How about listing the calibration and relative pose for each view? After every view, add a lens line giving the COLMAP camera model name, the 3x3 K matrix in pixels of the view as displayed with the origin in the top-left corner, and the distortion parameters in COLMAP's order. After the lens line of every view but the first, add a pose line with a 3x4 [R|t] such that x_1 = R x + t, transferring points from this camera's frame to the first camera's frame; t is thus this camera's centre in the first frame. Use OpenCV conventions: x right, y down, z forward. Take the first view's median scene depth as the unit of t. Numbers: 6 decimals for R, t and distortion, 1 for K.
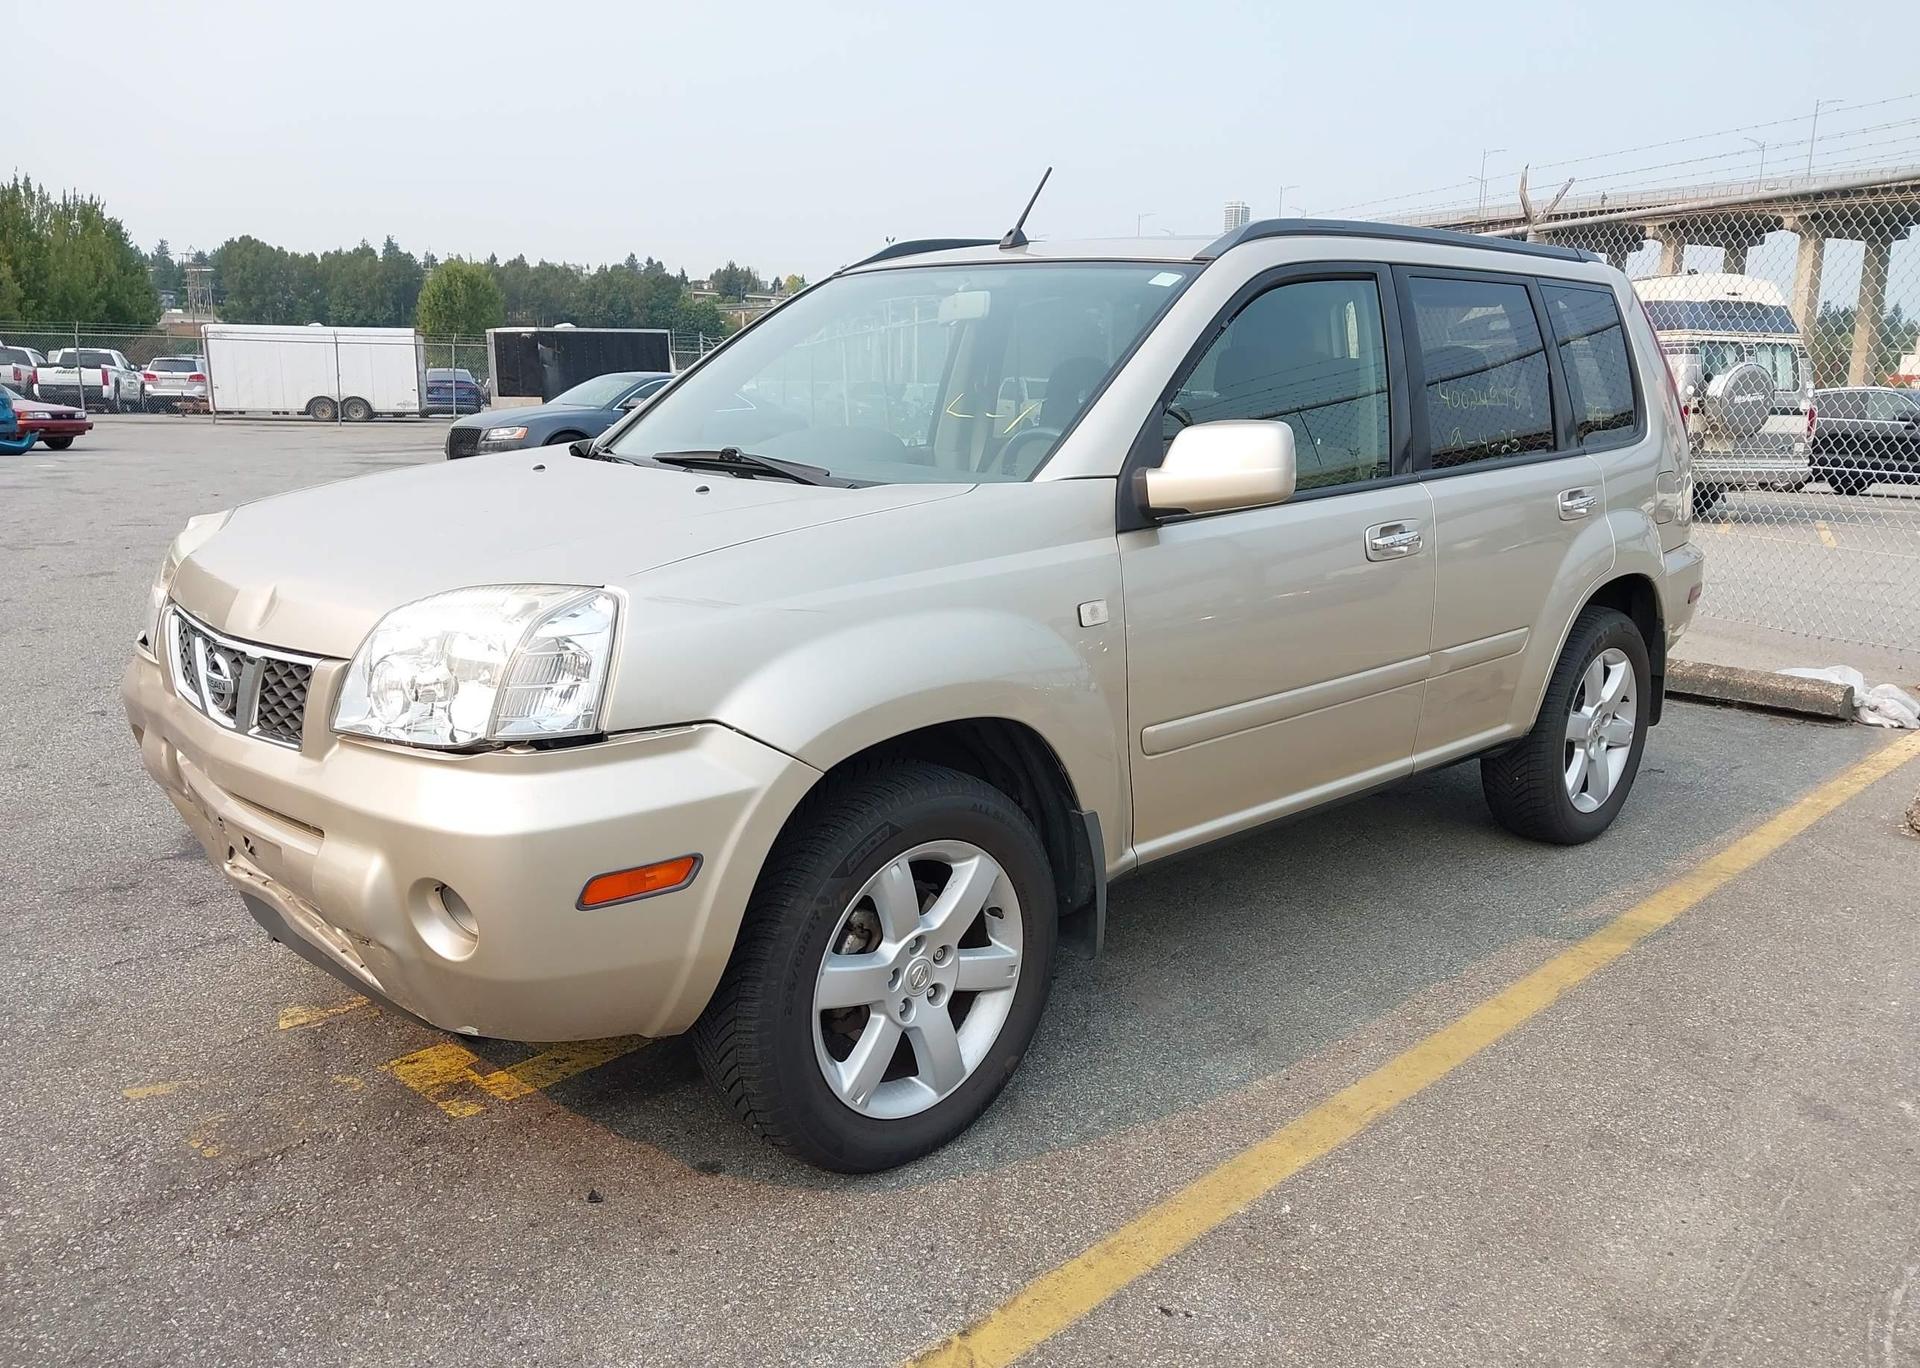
lens RADIAL K [[1504.1, 0, 966.8], [0, 1504.1, 732.7], [0, 0, 1]] dist [0.016766, -0.019395]
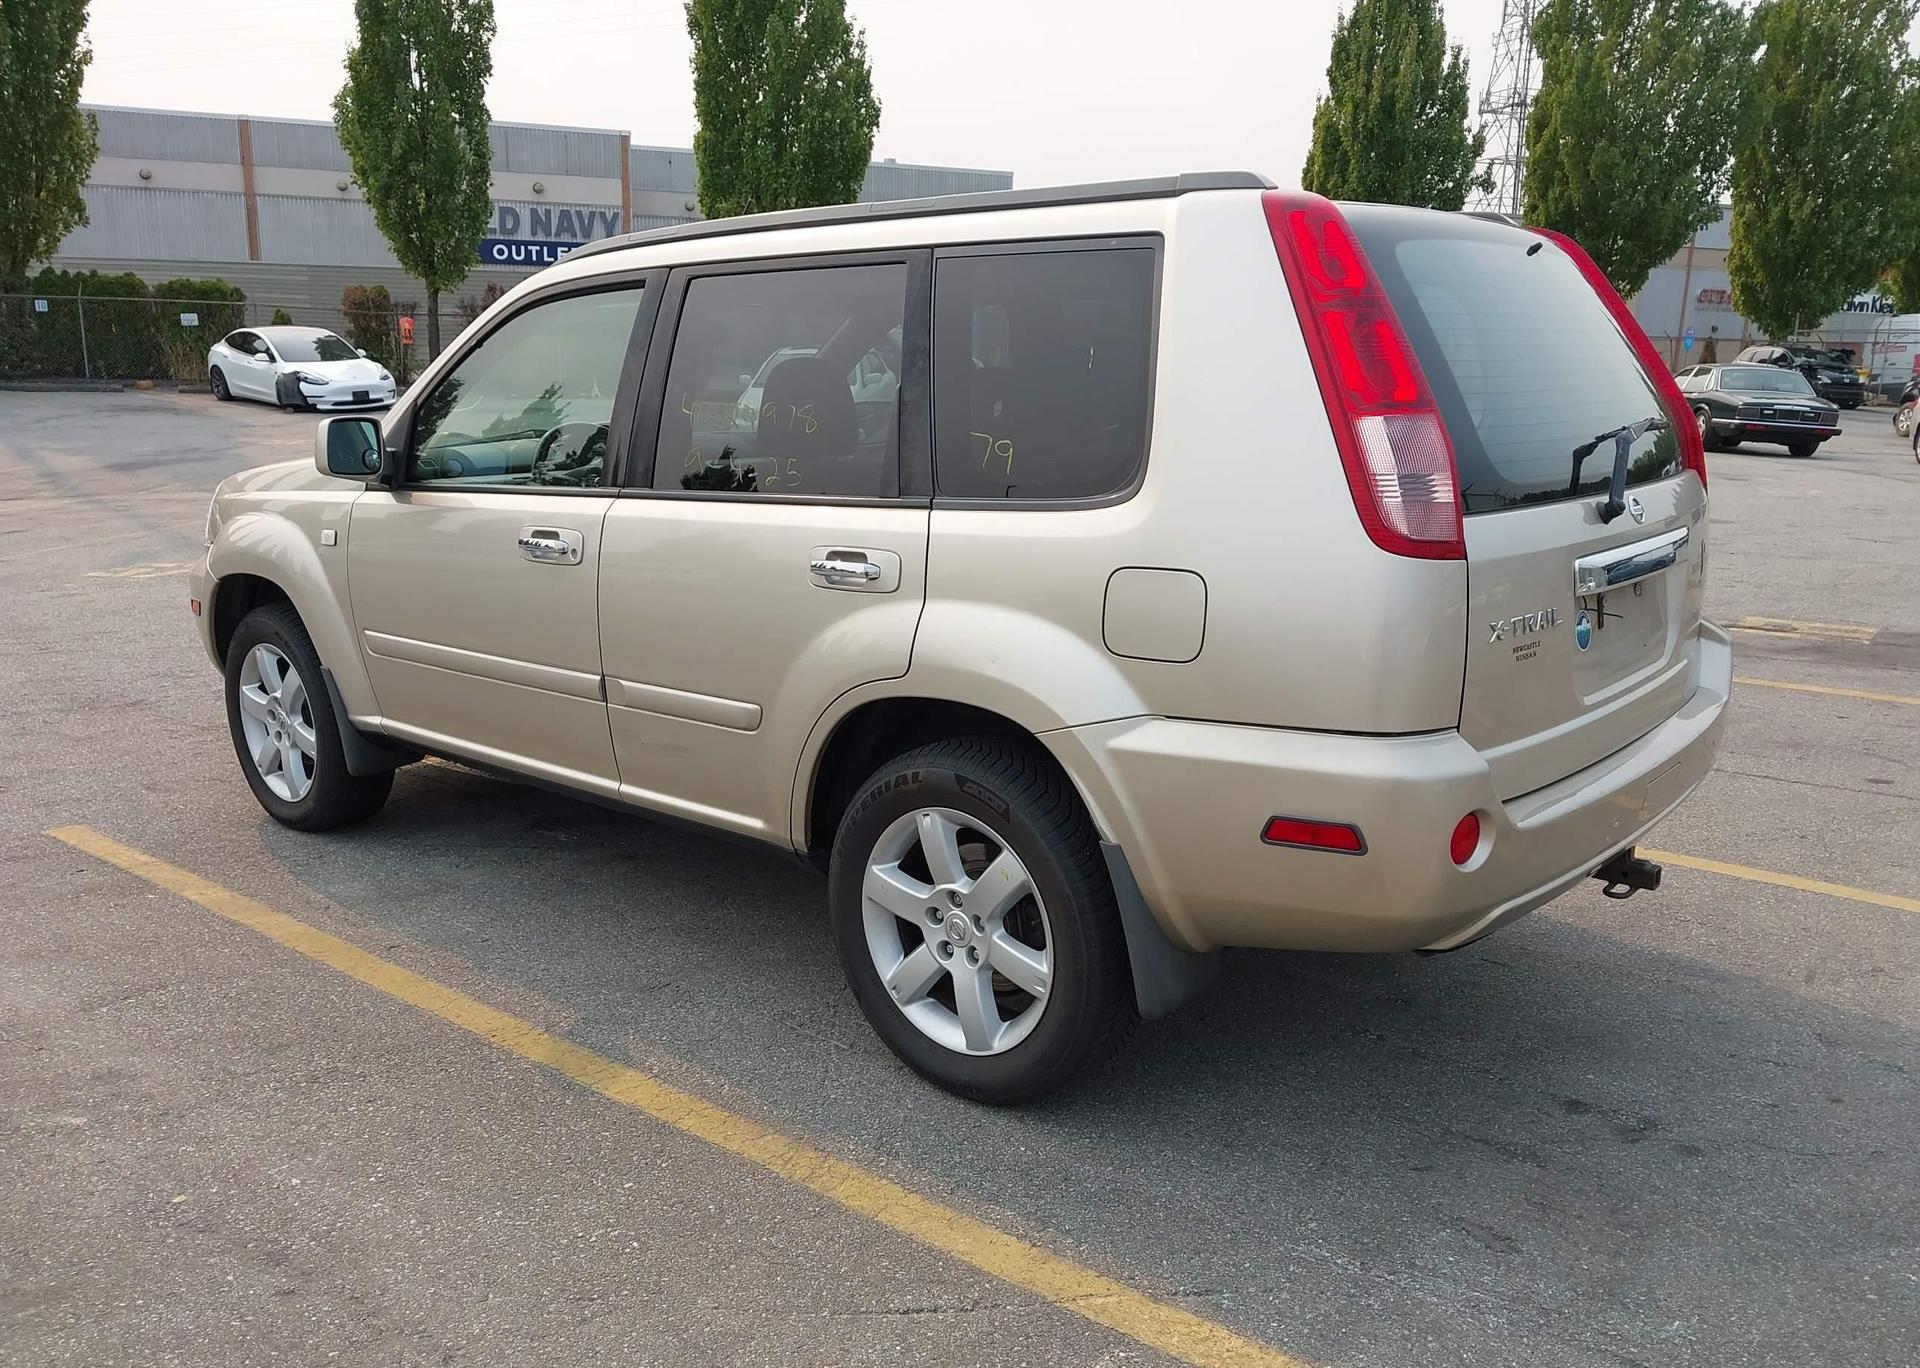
lens RADIAL K [[1504.1, 0, 966.8], [0, 1504.1, 732.7], [0, 0, 1]] dist [0.016766, -0.019395]
pose [[0.093543, 0.225855, -0.969659, 1.394080], [-0.234455, 0.951537, 0.199016, -0.289795], [0.967616, 0.208725, 0.141962, 1.210325]]
